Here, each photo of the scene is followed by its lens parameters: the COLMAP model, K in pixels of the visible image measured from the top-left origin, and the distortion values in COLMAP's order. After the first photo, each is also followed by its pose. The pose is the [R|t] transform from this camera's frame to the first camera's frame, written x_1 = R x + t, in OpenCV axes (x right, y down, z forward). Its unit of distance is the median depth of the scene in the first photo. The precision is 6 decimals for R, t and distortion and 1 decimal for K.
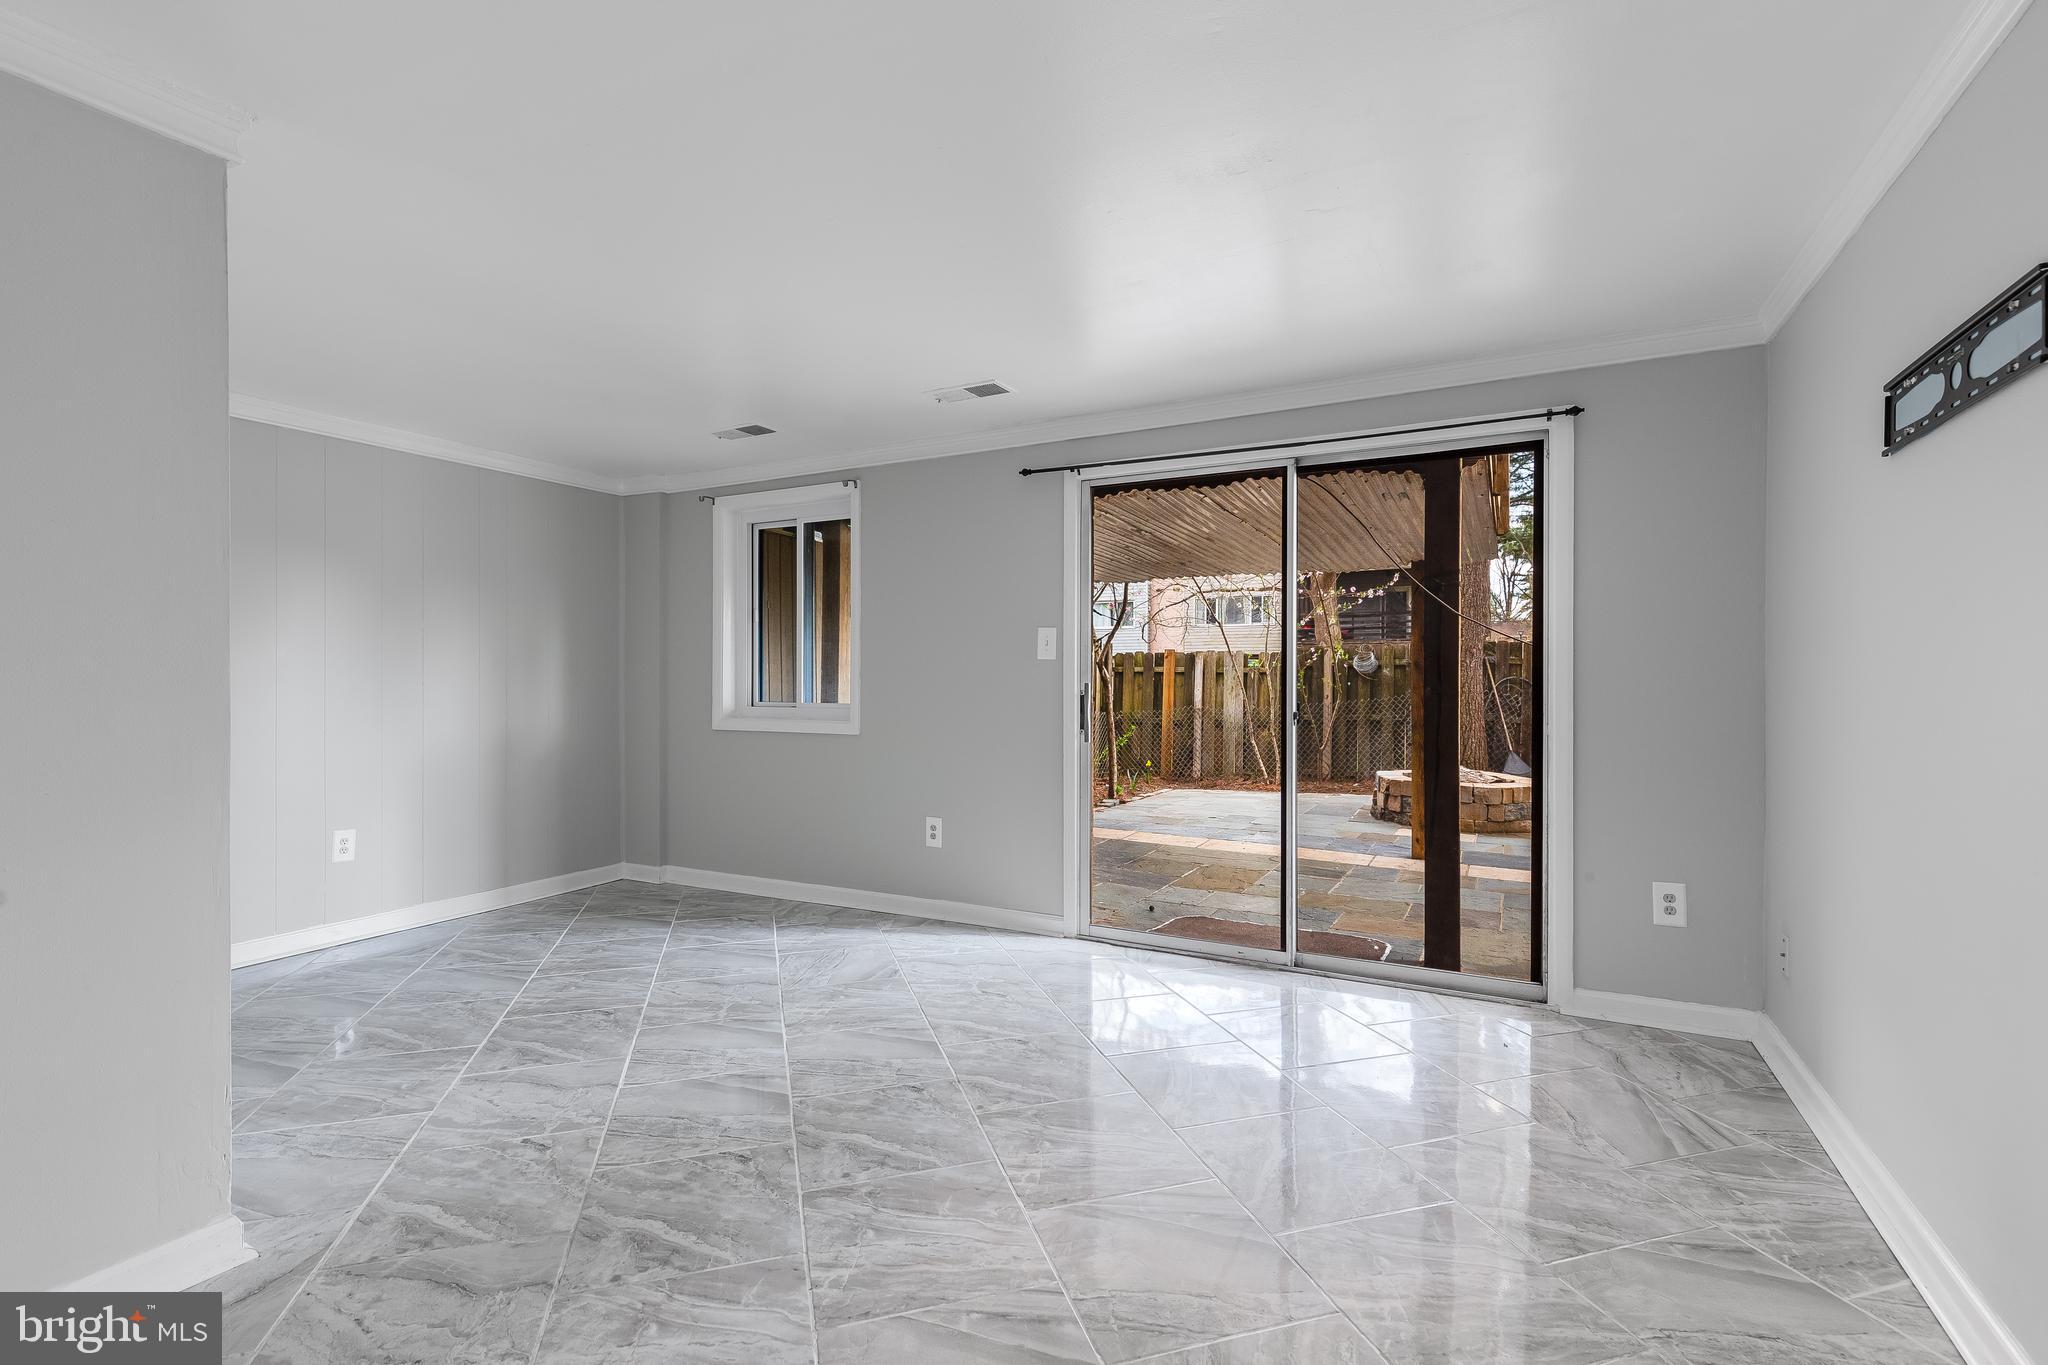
lens RADIAL K [[928.4, 0, 1026.3], [0, 928.4, 680.4], [0, 0, 1]] dist [0.000000, -0.000235]
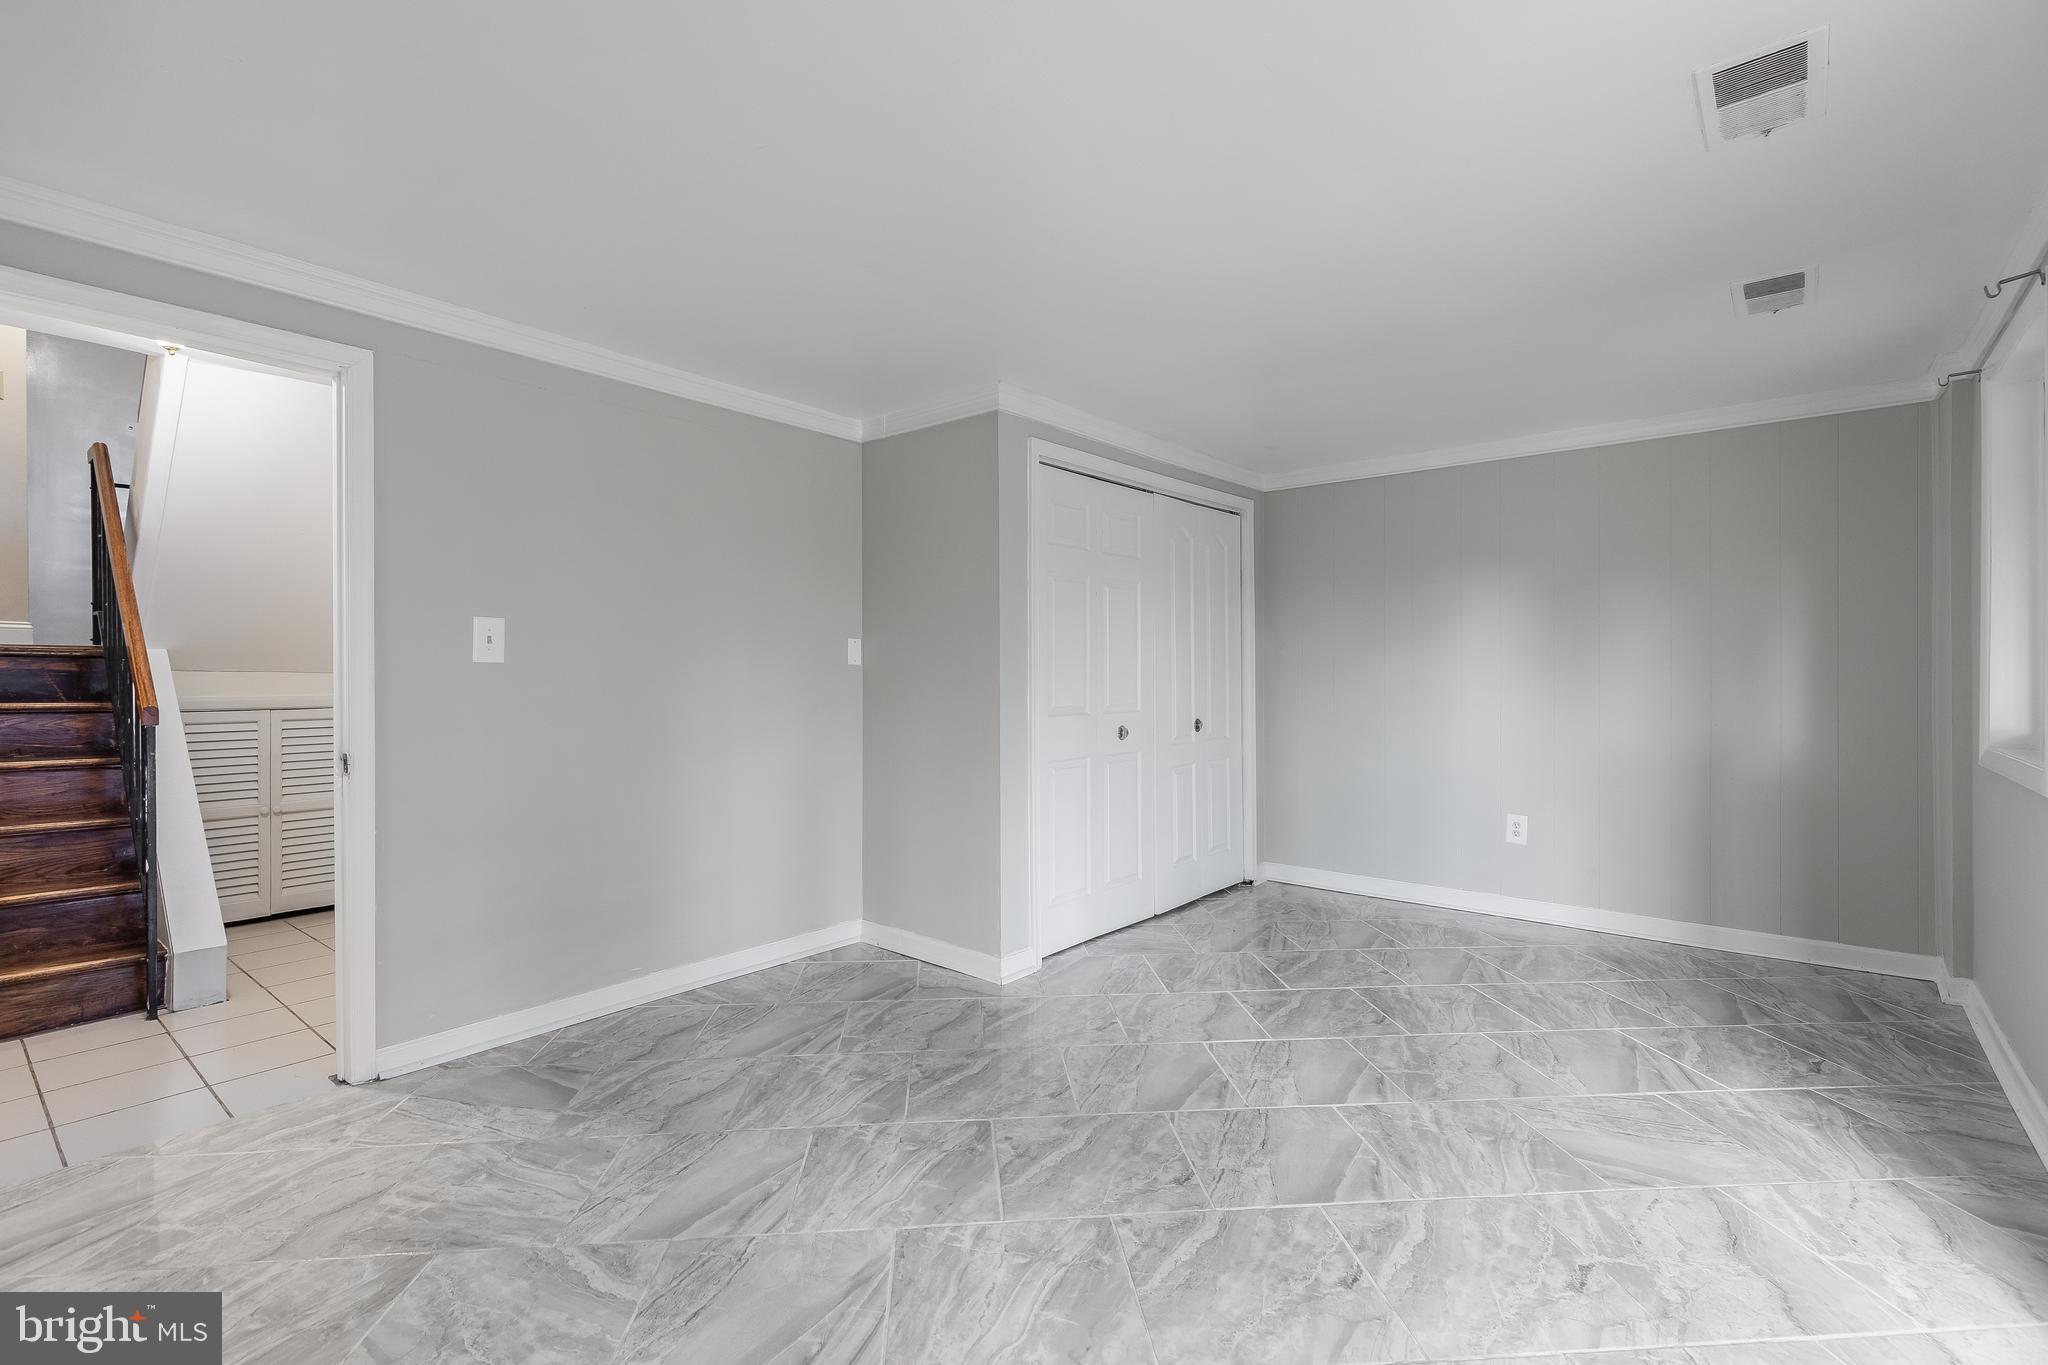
lens RADIAL K [[928.4, 0, 1026.0], [0, 928.4, 675.9], [0, 0, 1]] dist [0.000000, -0.000235]
pose [[-0.212212, 0.006881, -0.977199, 0.638912], [-0.002959, 0.999966, 0.007684, -0.013844], [0.977219, 0.004522, -0.212185, 0.924643]]
